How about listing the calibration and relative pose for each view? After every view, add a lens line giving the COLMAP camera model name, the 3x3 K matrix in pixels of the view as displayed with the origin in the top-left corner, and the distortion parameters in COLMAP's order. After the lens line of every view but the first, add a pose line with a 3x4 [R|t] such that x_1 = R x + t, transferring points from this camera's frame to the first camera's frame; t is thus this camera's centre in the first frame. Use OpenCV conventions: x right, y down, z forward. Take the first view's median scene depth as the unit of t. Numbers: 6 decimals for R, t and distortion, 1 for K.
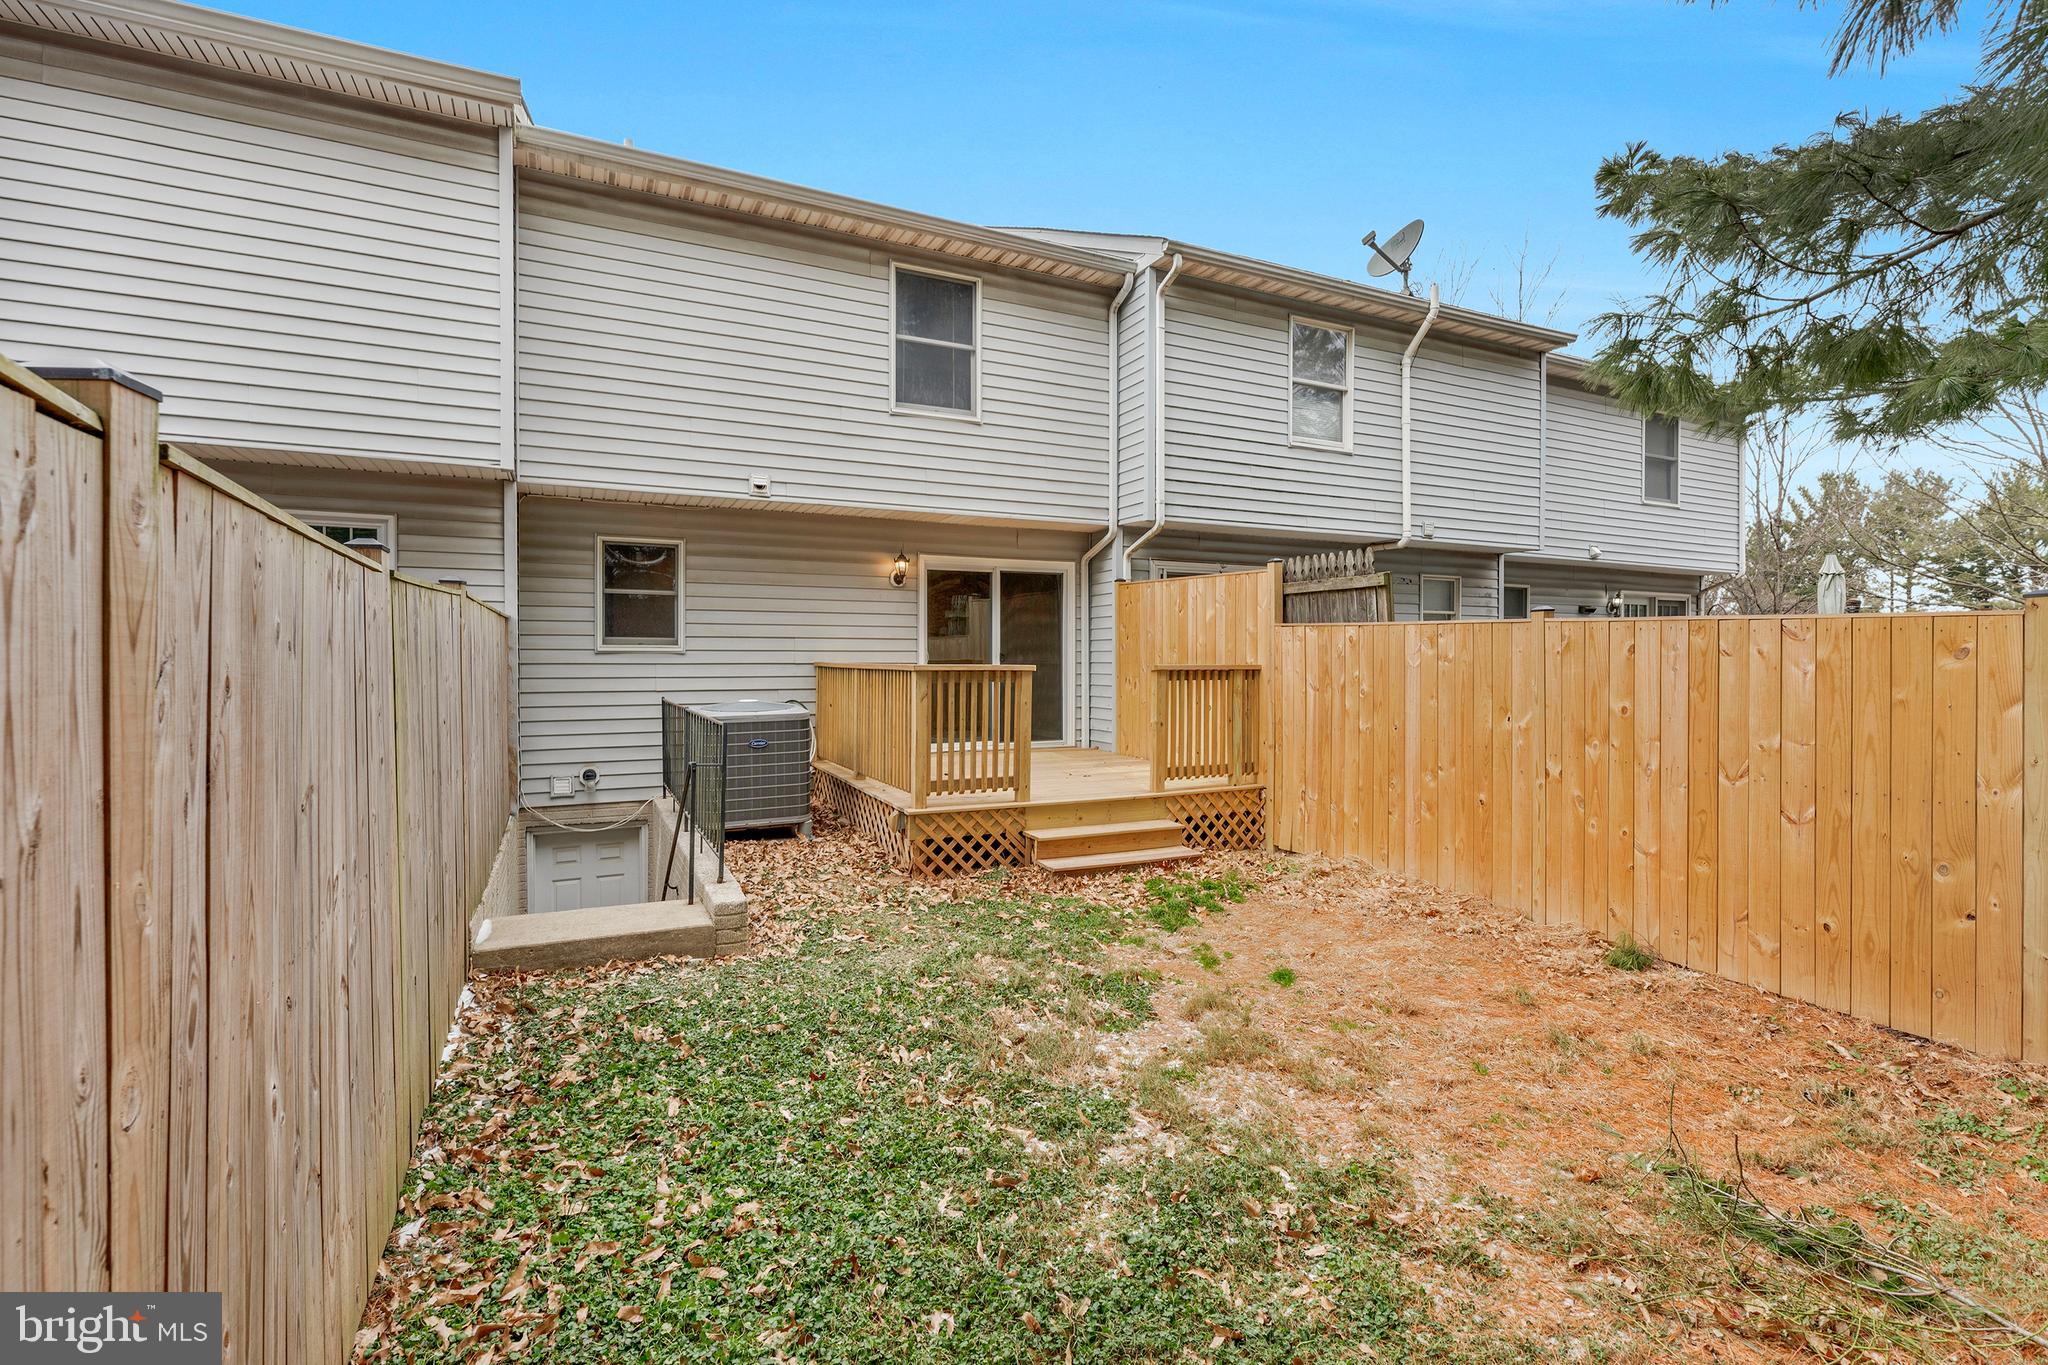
lens RADIAL K [[859.2, 0, 1053.3], [0, 859.2, 637.0], [0, 0, 1]] dist [0.001265, 0.000146]
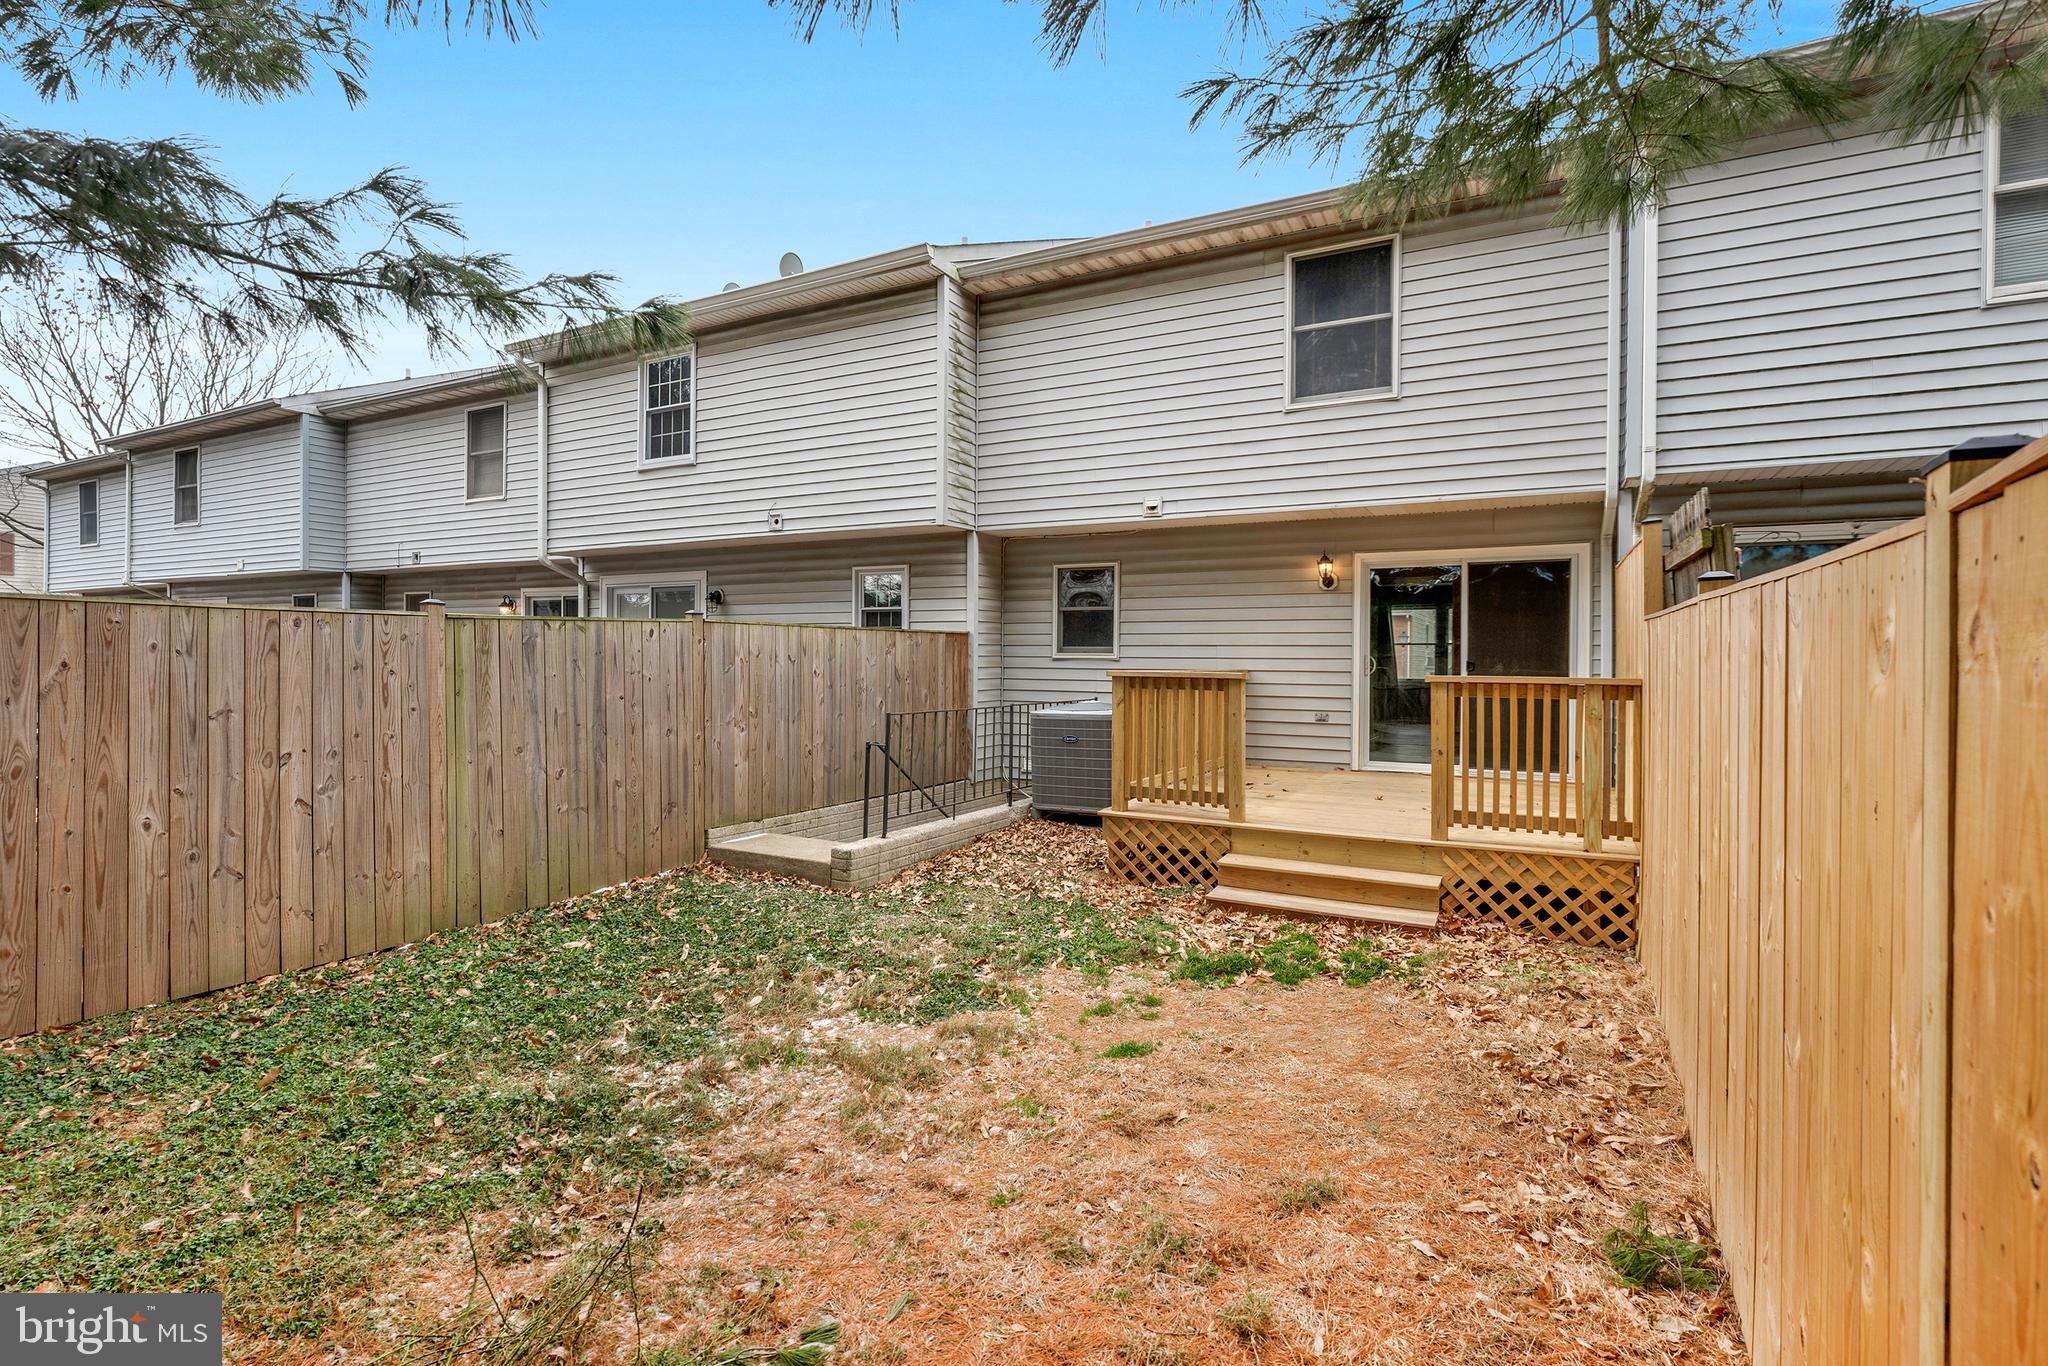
lens RADIAL K [[859.2, 0, 1053.3], [0, 859.2, 637.5], [0, 0, 1]] dist [0.001265, 0.000146]
pose [[0.651936, -0.017846, -0.758064, 0.453028], [0.009311, 0.999836, -0.015530, 0.006466], [0.758217, 0.003066, 0.651995, 0.217122]]
